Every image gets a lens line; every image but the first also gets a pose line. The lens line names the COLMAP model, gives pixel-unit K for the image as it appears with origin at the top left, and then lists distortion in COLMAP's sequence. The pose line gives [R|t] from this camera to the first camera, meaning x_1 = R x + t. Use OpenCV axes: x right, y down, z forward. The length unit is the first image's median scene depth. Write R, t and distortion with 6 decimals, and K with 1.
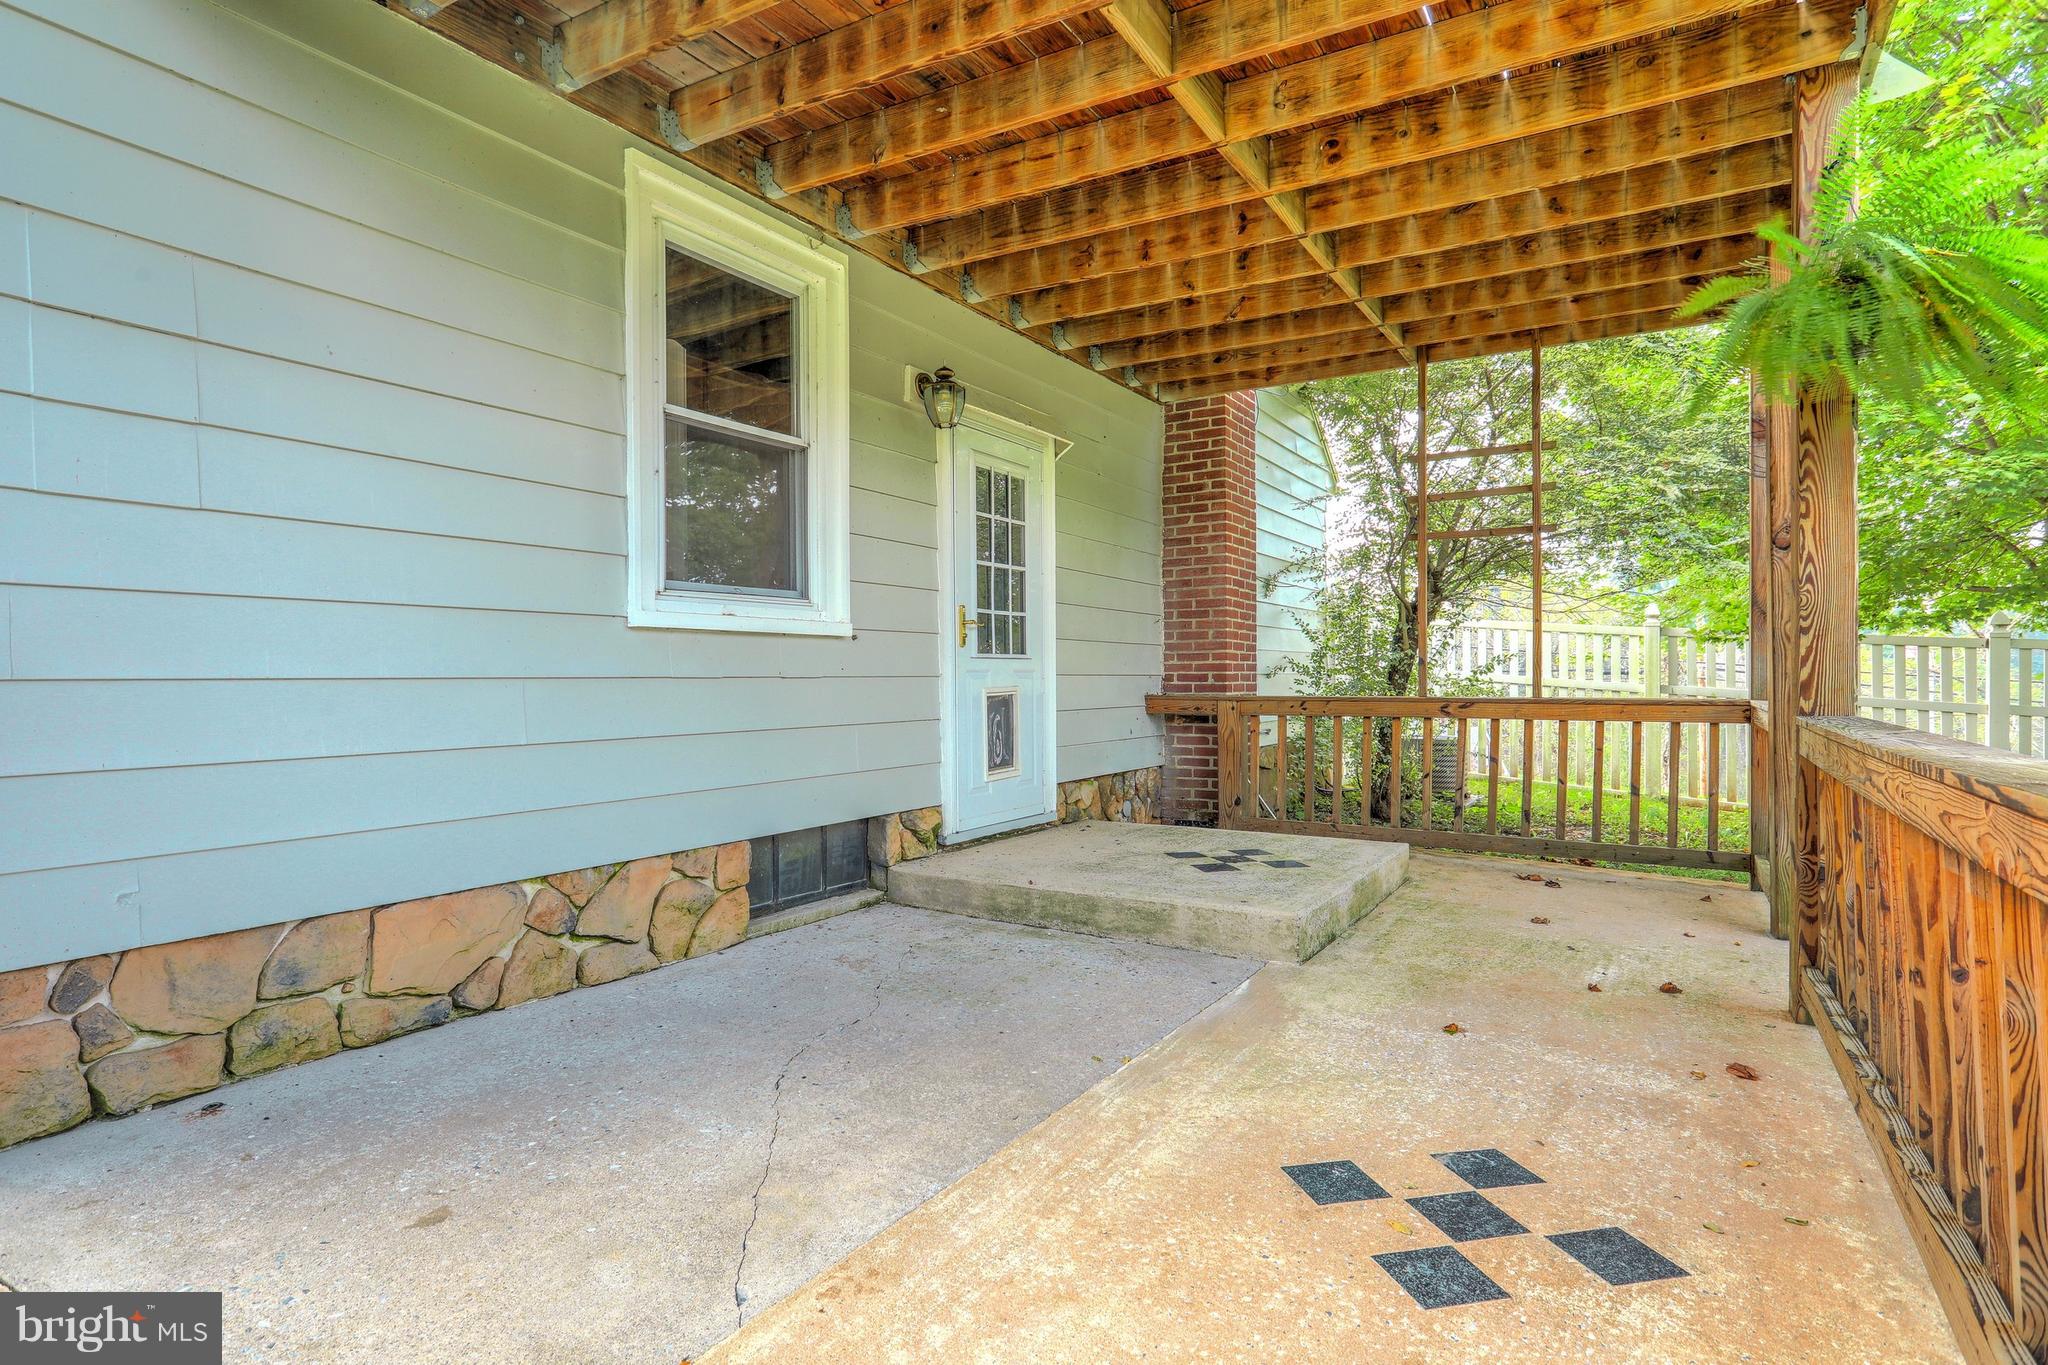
lens RADIAL K [[1061.6, 0, 1009.1], [0, 1061.6, 682.7], [0, 0, 1]] dist [-0.005074, 0.000442]
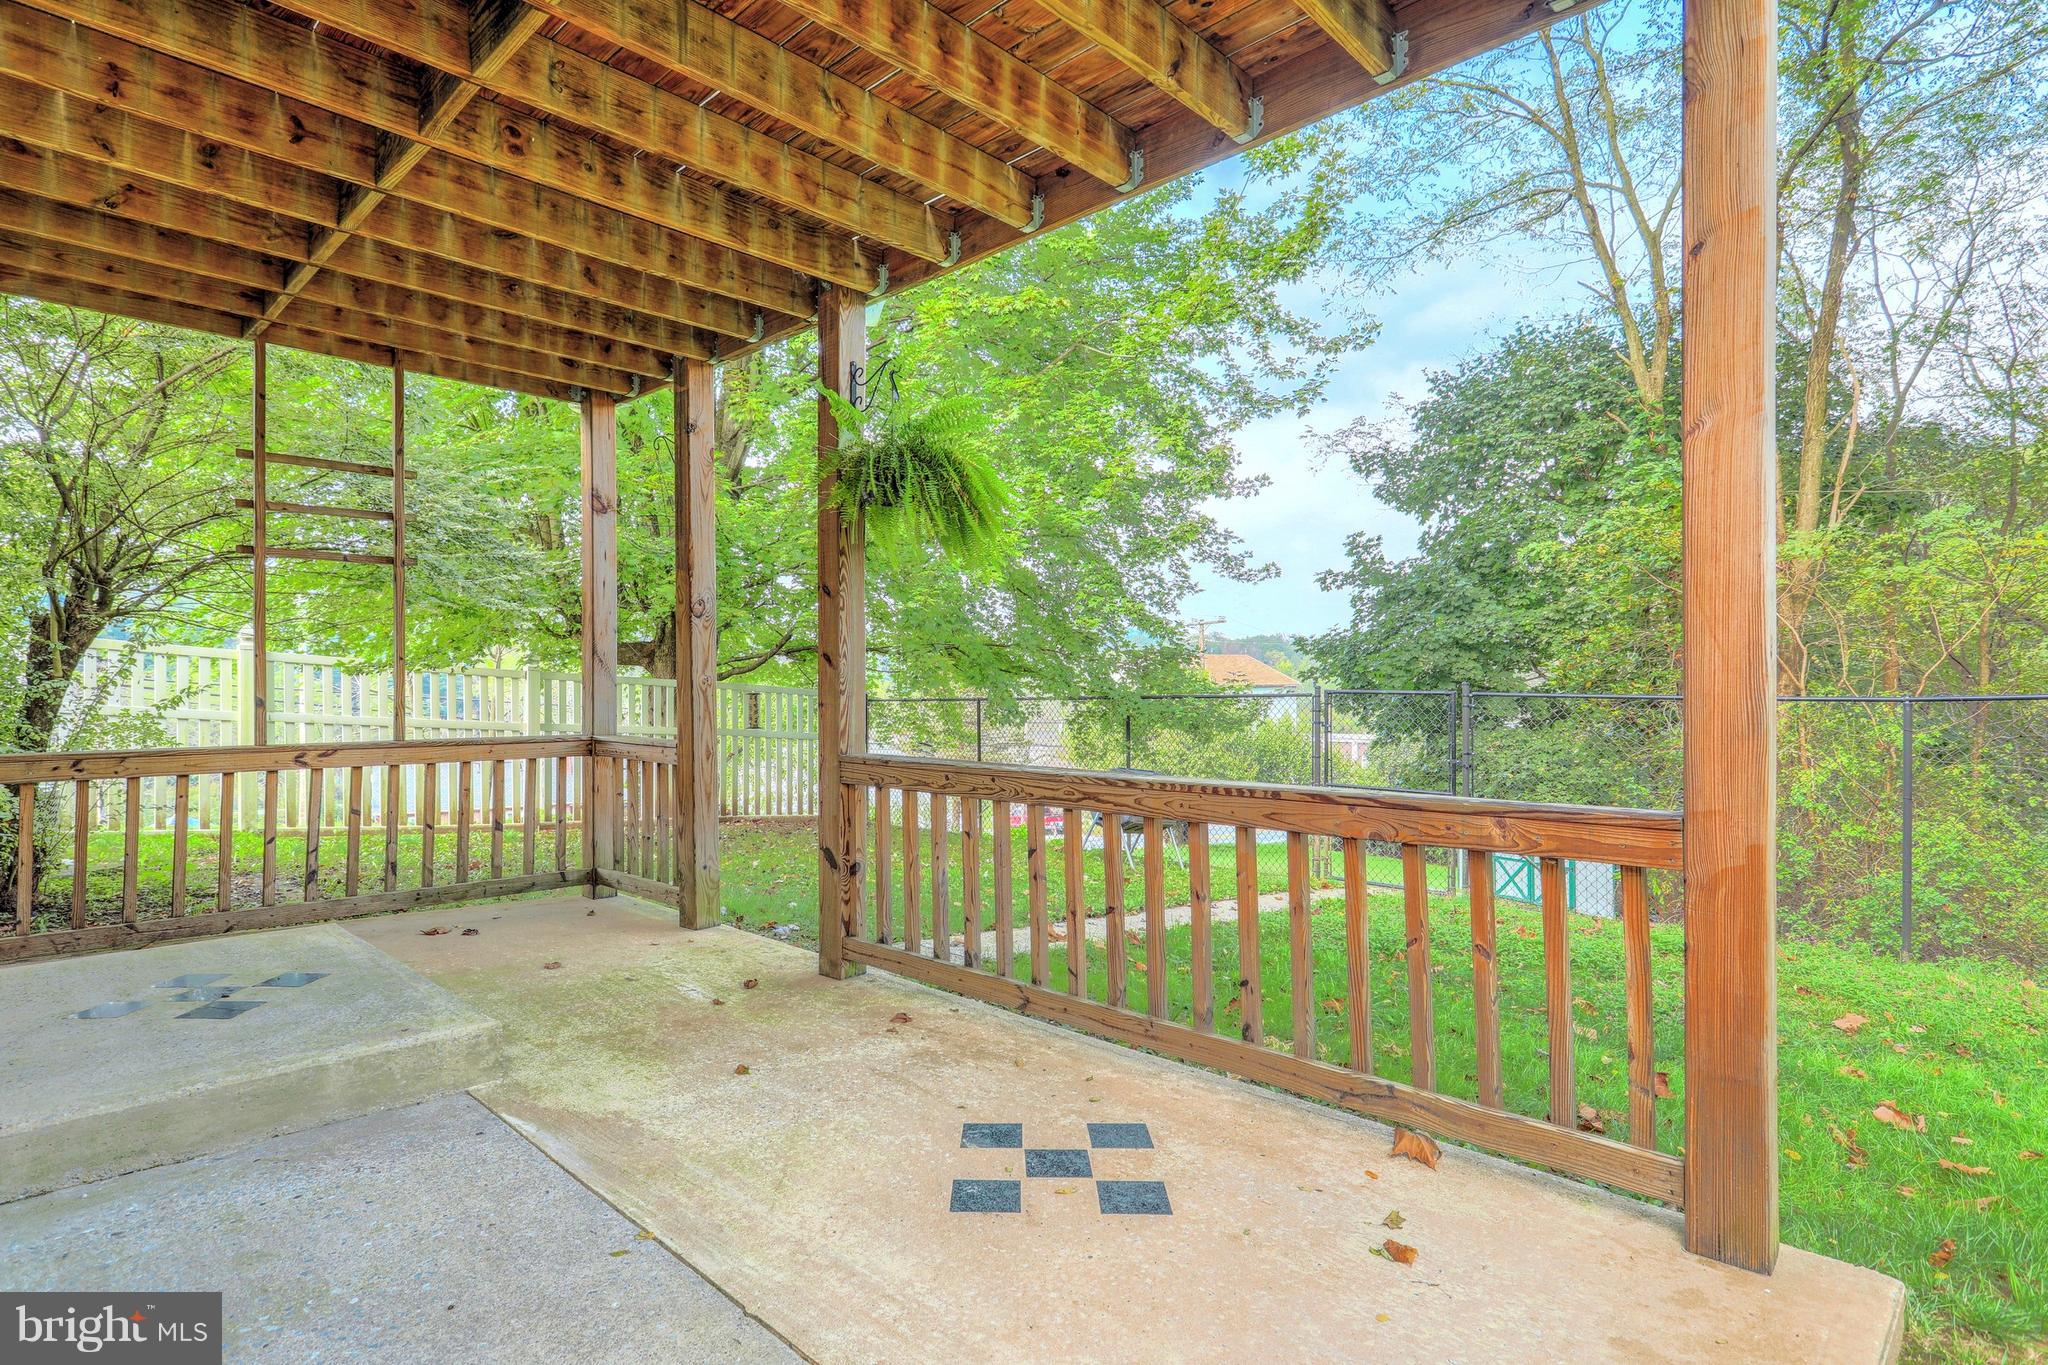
lens RADIAL K [[1061.6, 0, 1009.1], [0, 1061.6, 682.7], [0, 0, 1]] dist [-0.005074, 0.000442]
pose [[0.222039, 0.005209, 0.975024, -0.514189], [0.004657, 0.999969, -0.006403, -0.049055], [-0.975027, 0.005963, 0.222008, 0.455837]]
